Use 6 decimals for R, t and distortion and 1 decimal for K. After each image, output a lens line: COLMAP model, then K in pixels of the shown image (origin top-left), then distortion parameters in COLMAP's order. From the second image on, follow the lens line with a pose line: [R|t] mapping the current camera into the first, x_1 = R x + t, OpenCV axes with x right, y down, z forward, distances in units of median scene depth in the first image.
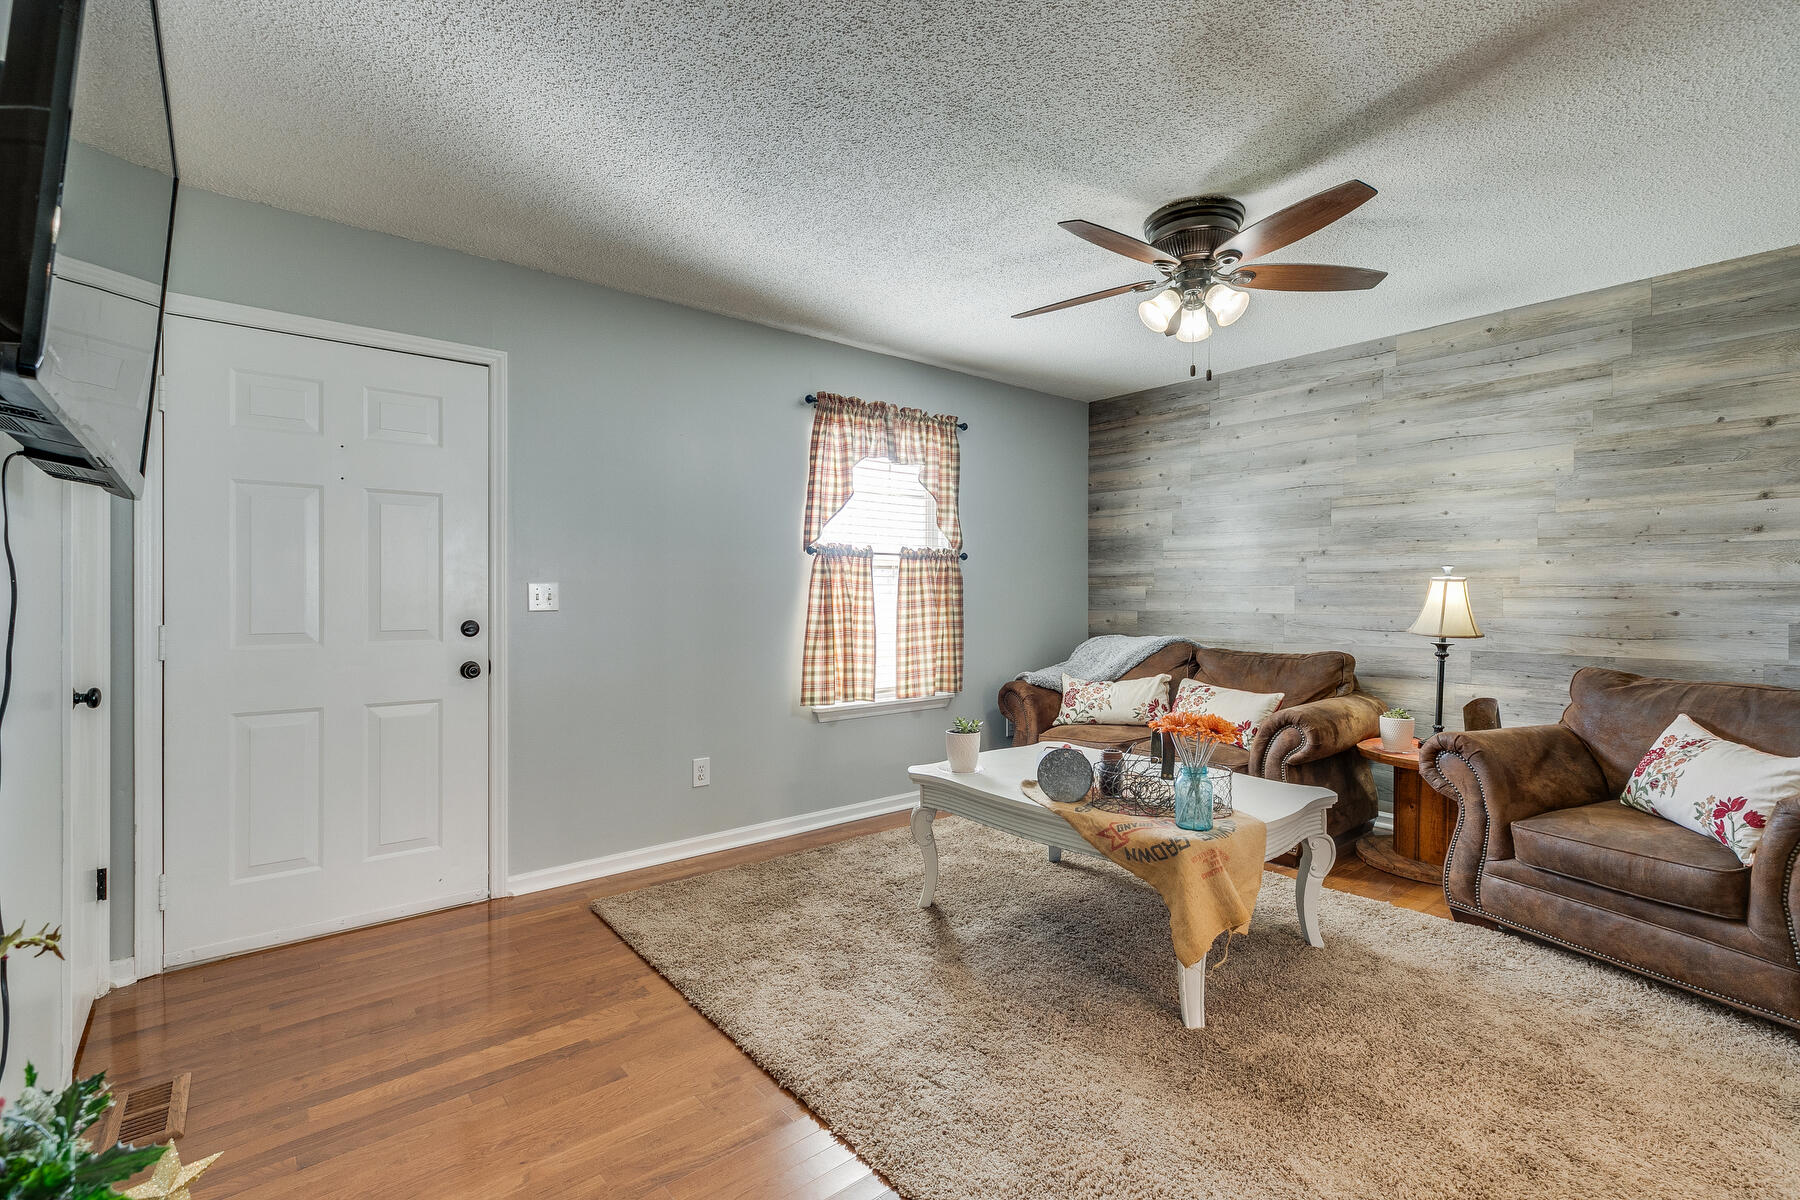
lens RADIAL K [[813.0, 0, 891.5], [0, 813.0, 595.6], [0, 0, 1]] dist [0.003776, -0.000212]
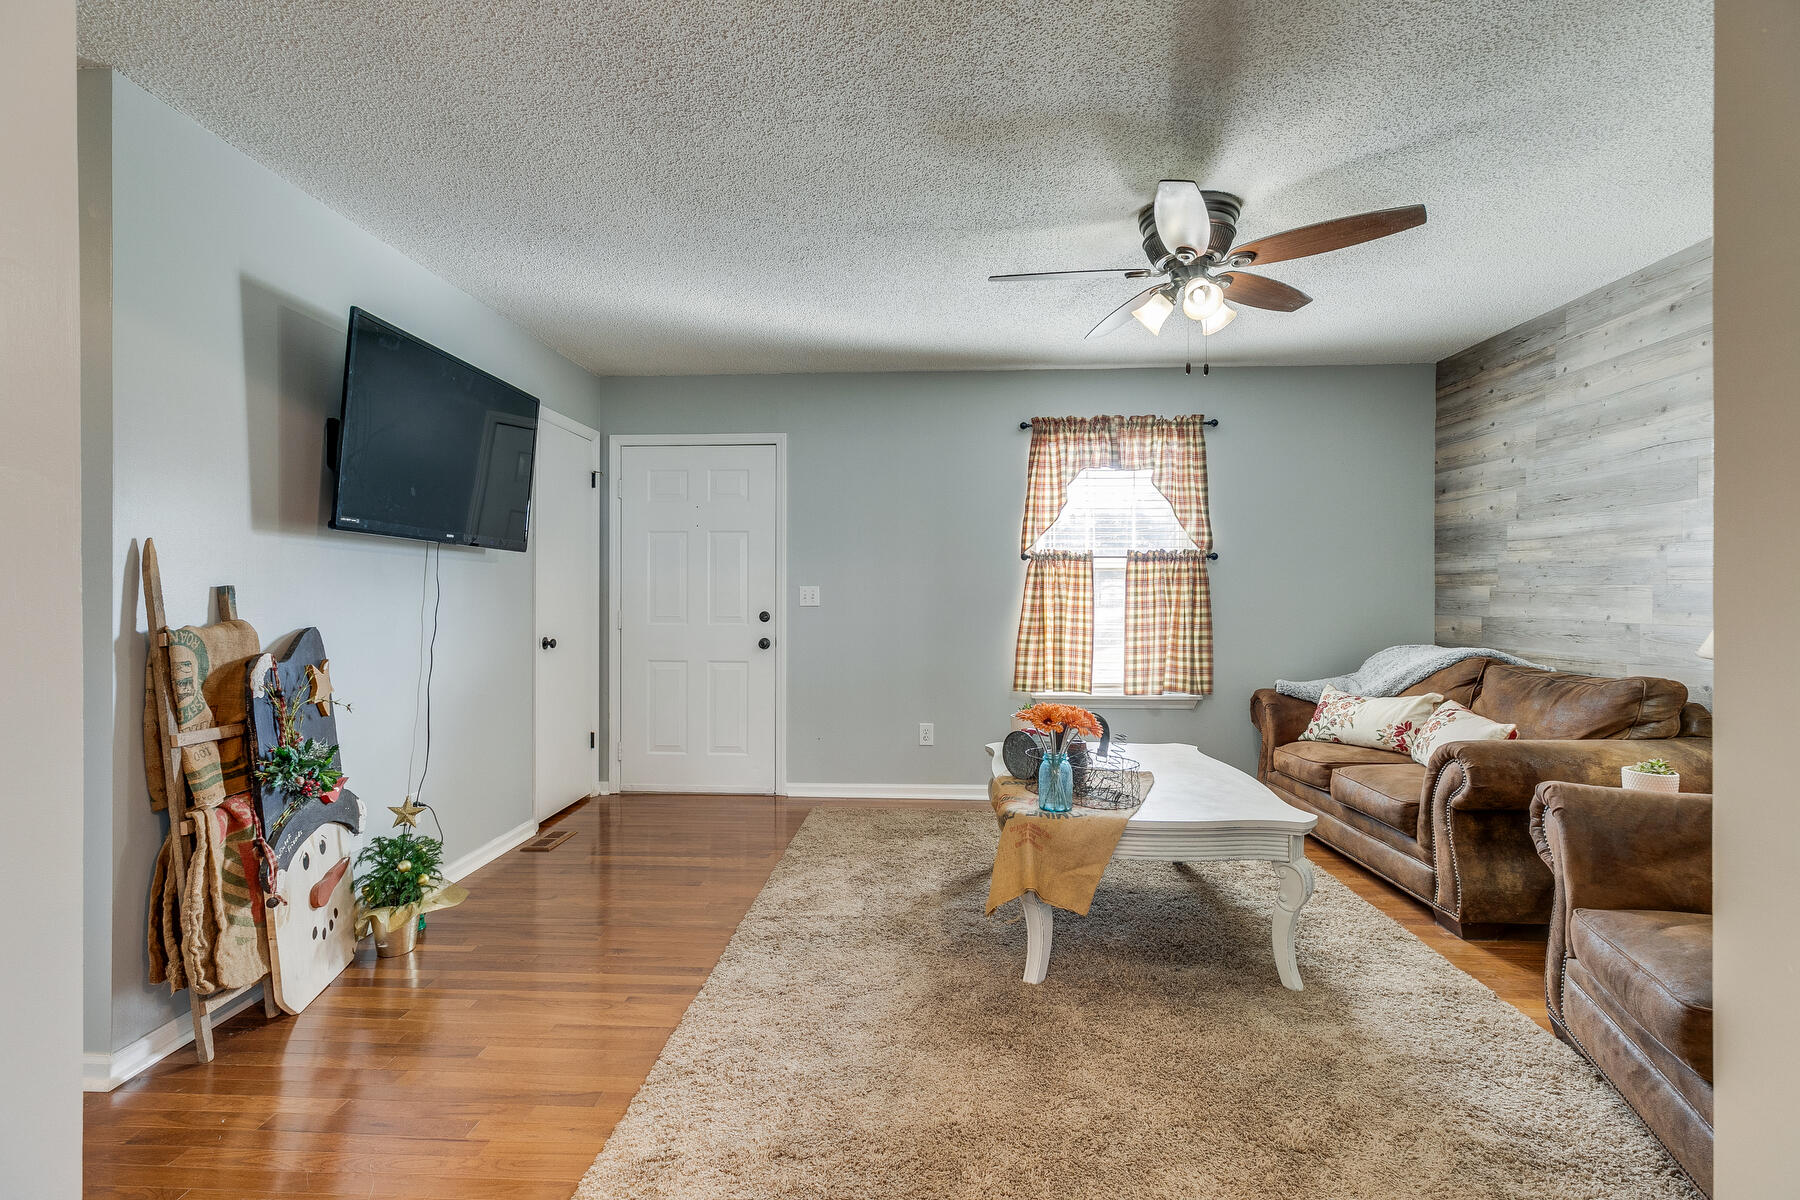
lens RADIAL K [[813.0, 0, 887.2], [0, 813.0, 594.0], [0, 0, 1]] dist [0.003776, -0.000212]
pose [[0.731435, 0.002001, -0.681909, 0.528909], [-0.001922, 0.999998, 0.000874, -0.003523], [0.681909, 0.000671, 0.731437, 0.023299]]
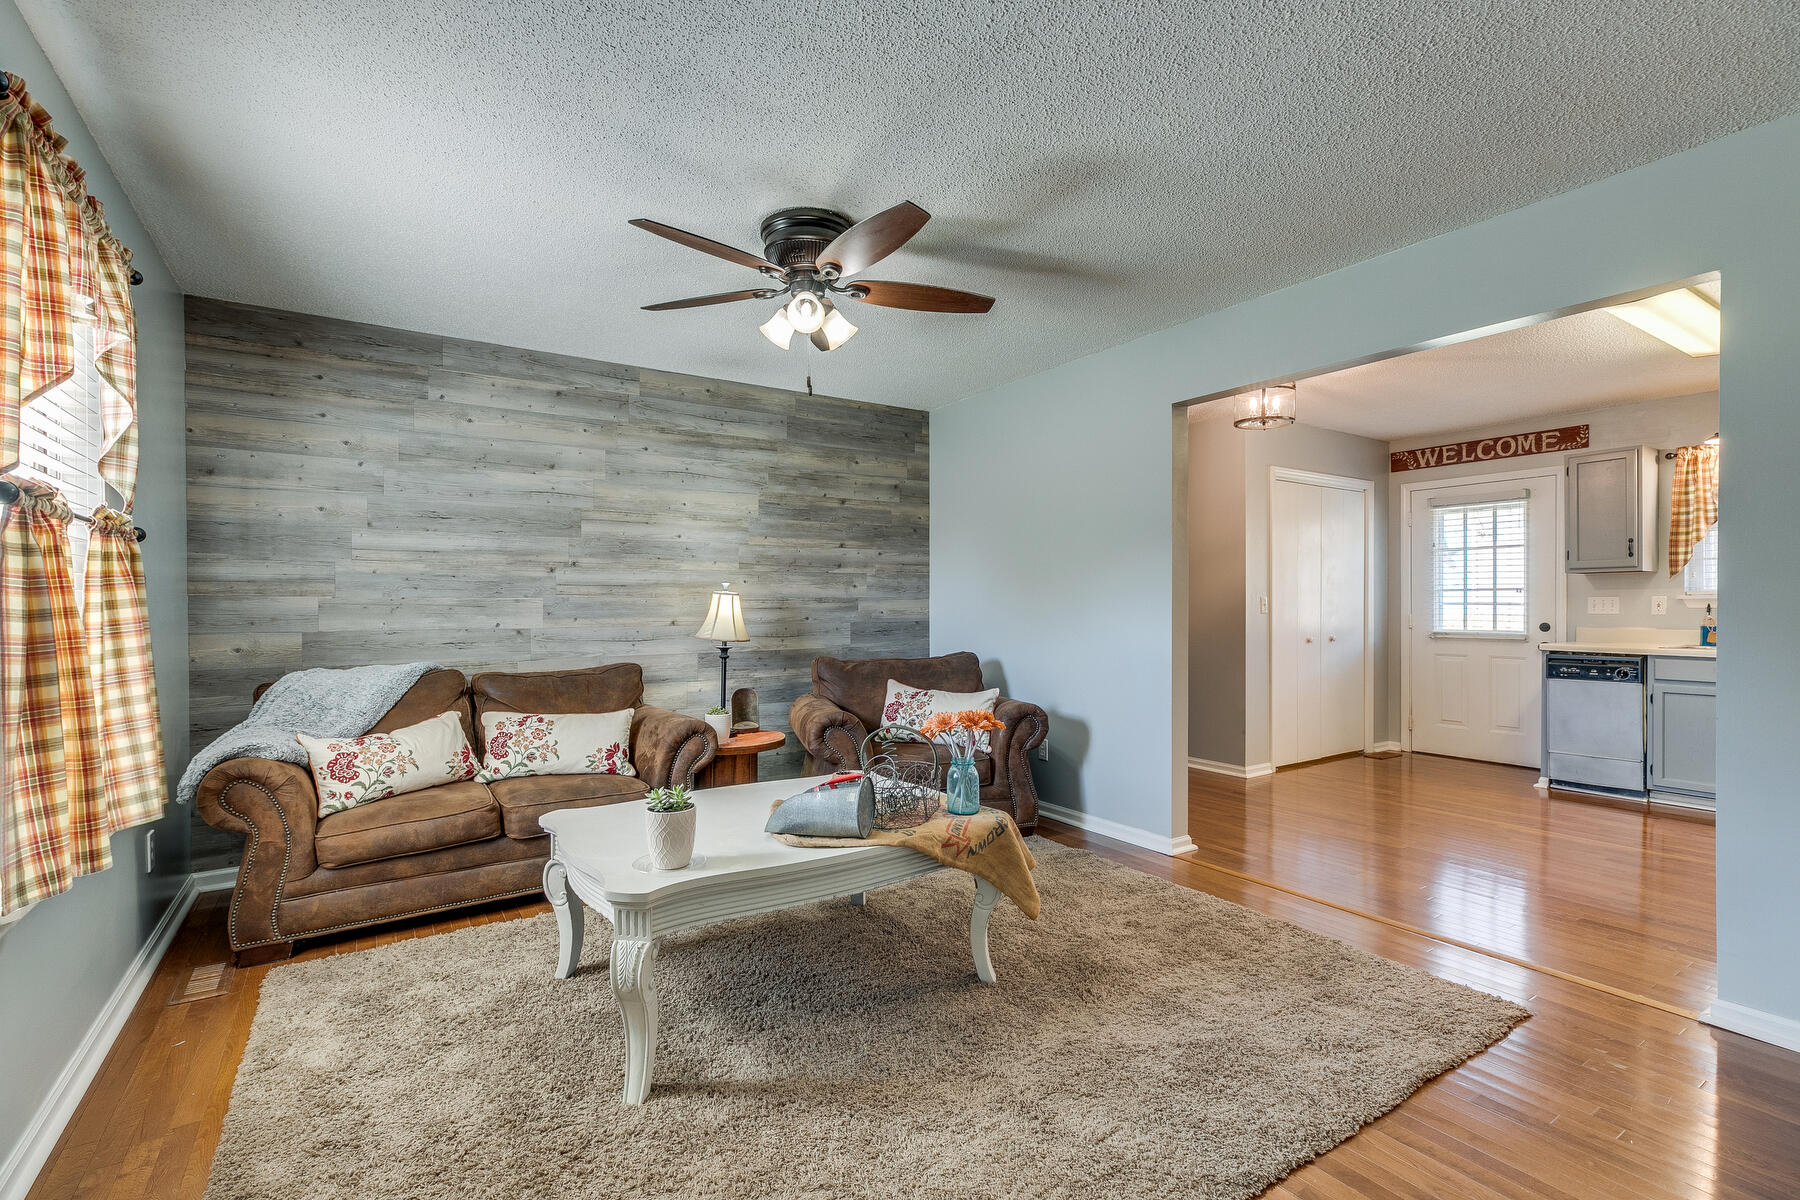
lens RADIAL K [[813.0, 0, 903.7], [0, 813.0, 611.3], [0, 0, 1]] dist [0.003776, -0.000212]
pose [[0.093911, -0.009330, 0.995537, -0.420212], [0.005981, 0.999943, 0.008807, -0.002515], [-0.995563, 0.005127, 0.093961, 0.539504]]
